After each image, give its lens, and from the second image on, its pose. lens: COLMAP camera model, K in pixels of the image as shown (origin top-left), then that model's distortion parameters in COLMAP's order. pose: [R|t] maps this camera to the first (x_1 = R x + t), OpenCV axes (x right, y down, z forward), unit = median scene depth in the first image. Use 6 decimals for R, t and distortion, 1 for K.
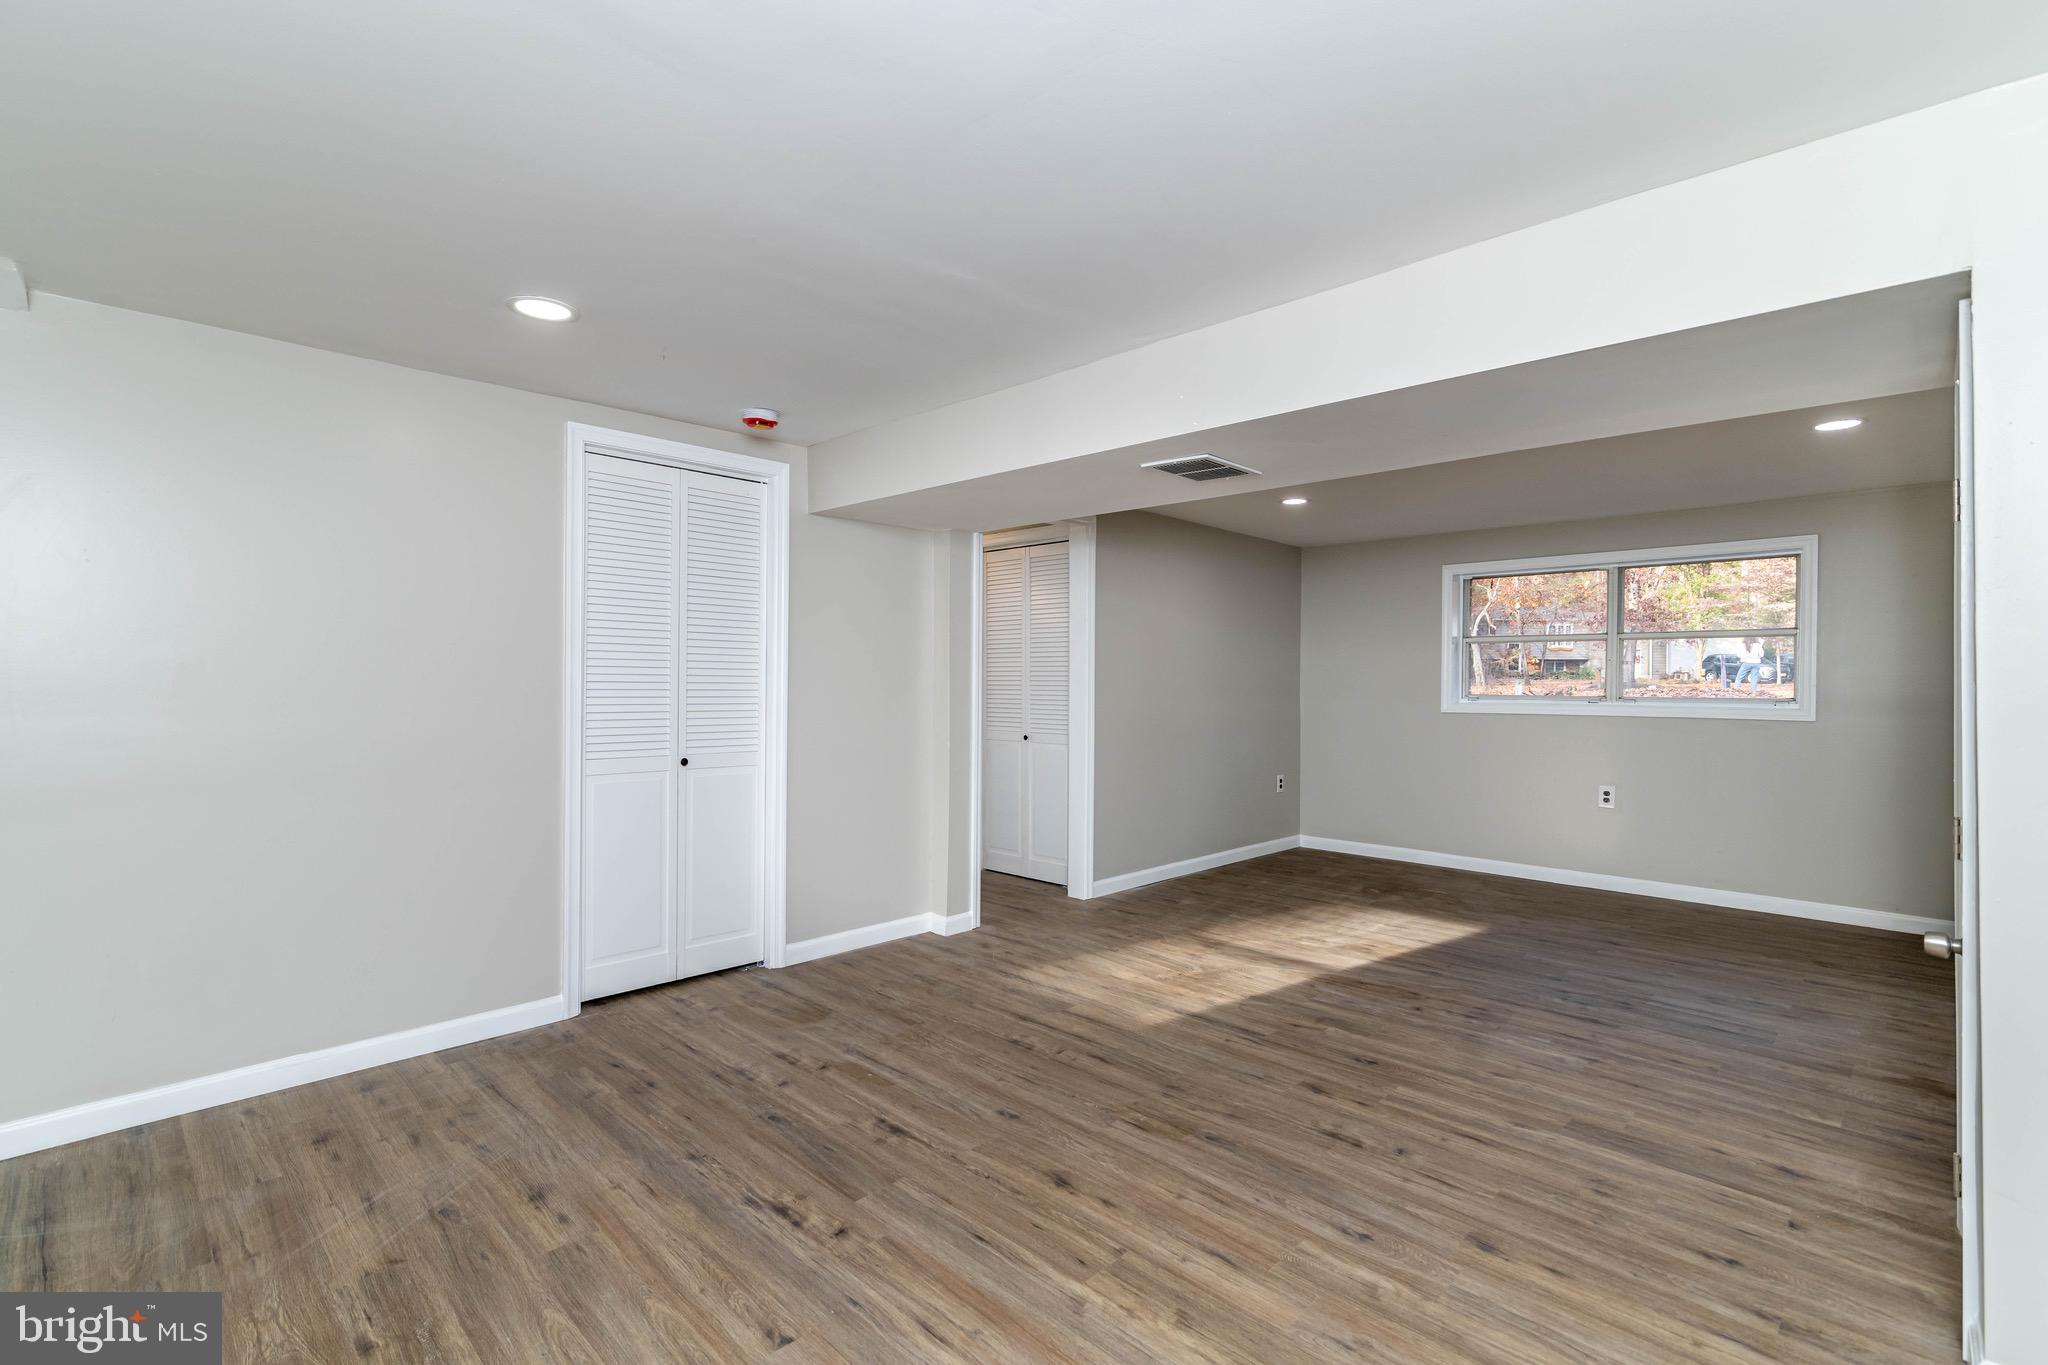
lens RADIAL K [[1006.2, 0, 968.5], [0, 1006.2, 680.3], [0, 0, 1]] dist [0.000868, -0.000889]
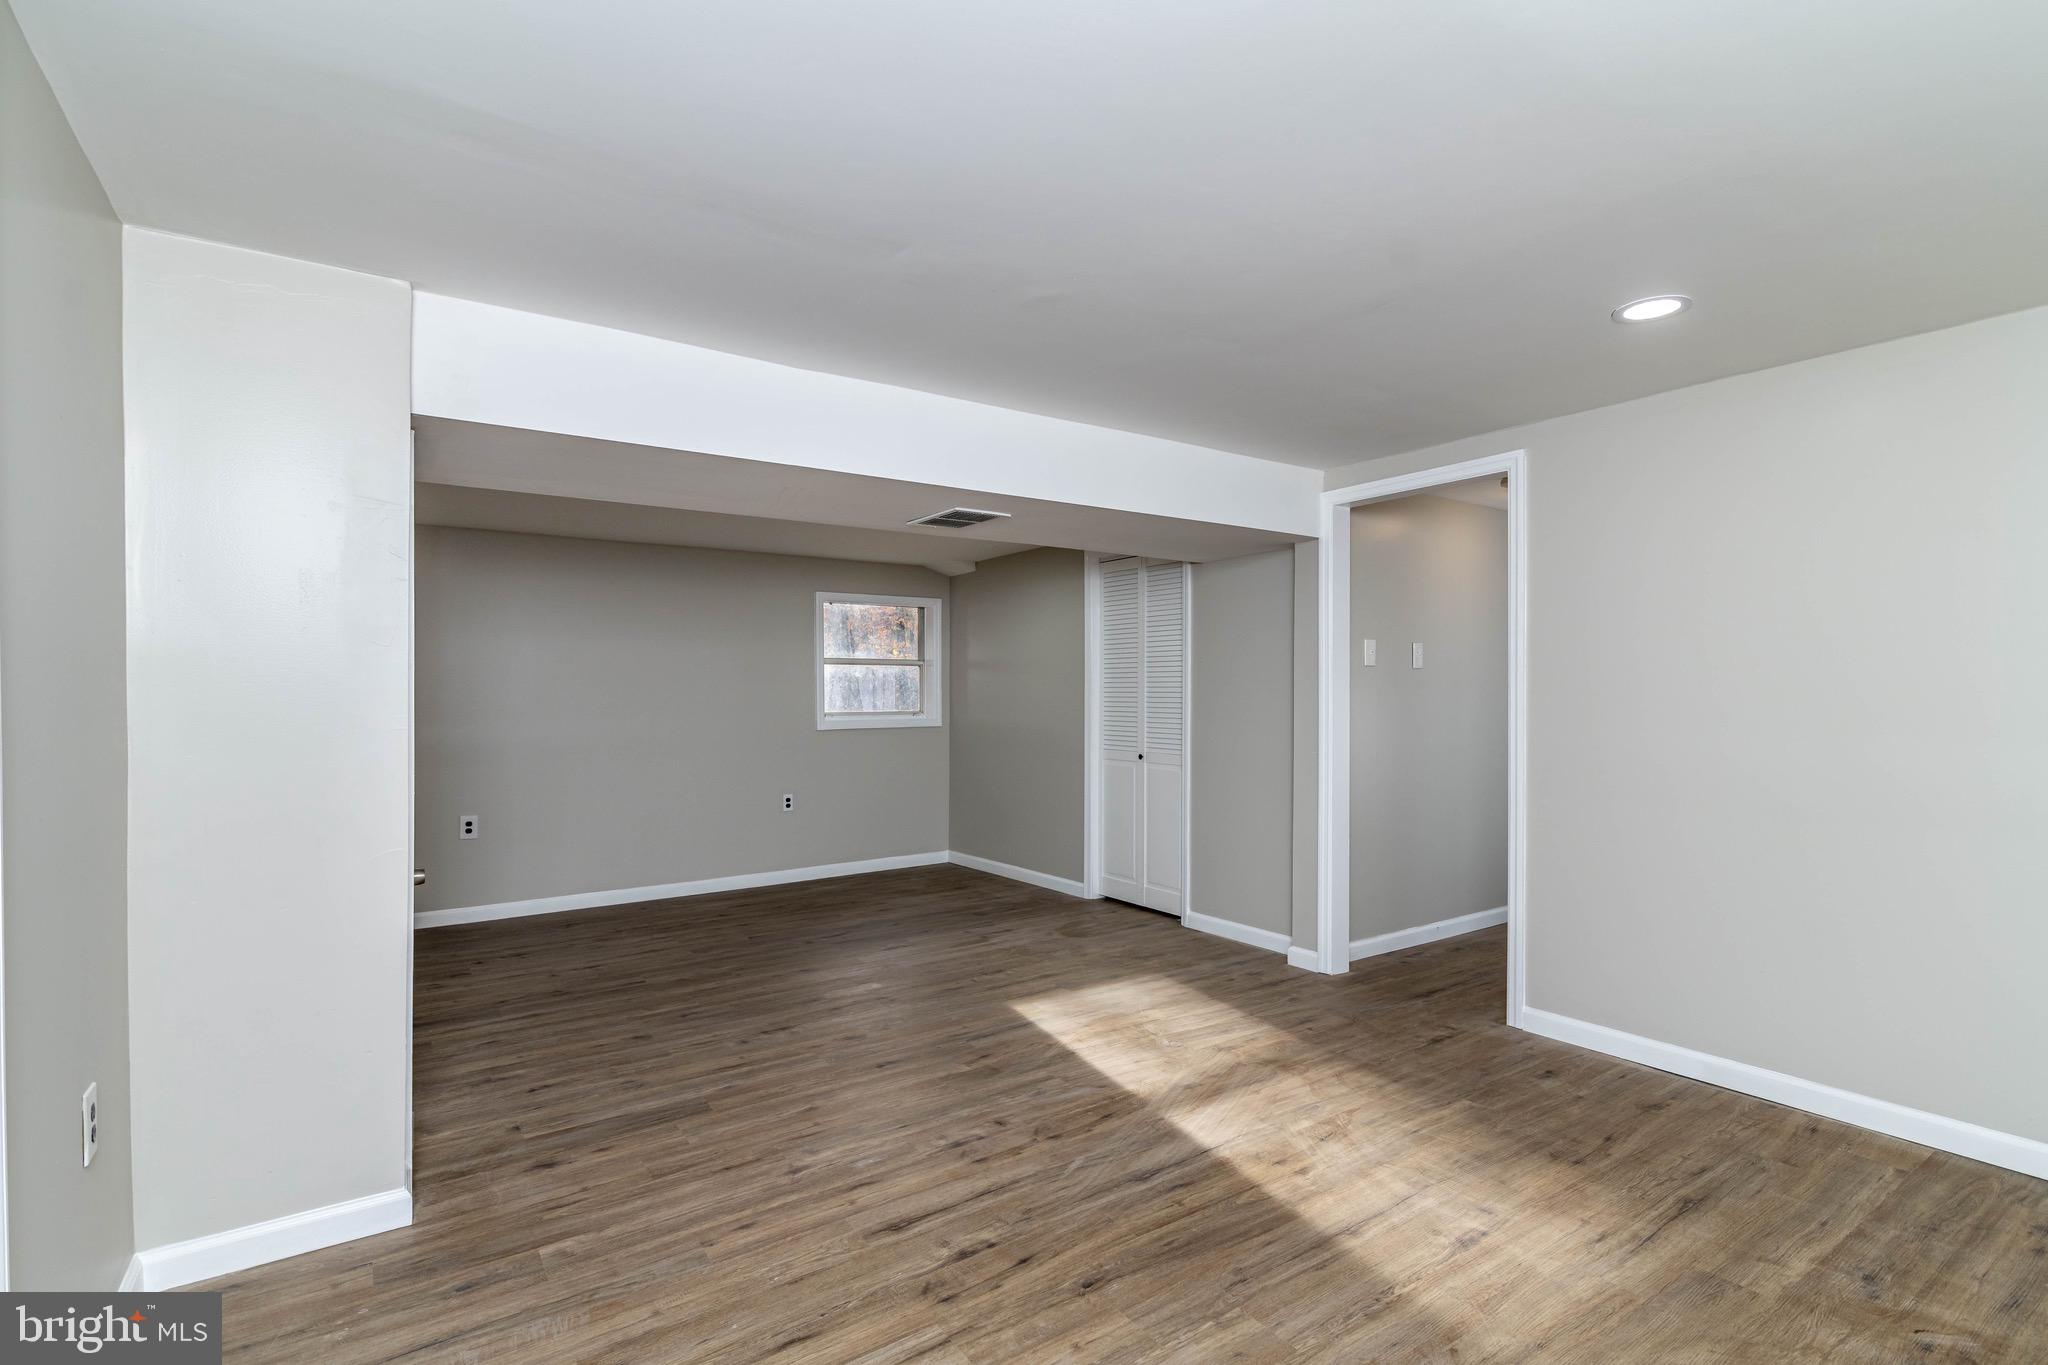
lens RADIAL K [[929.3, 0, 1021.4], [0, 929.3, 687.5], [0, 0, 1]] dist [0.000512, 0.000306]
pose [[-0.185065, -0.012968, -0.982641, 1.313660], [0.003475, 0.999898, -0.013850, -0.006412], [0.982720, -0.005978, -0.185002, 1.300060]]
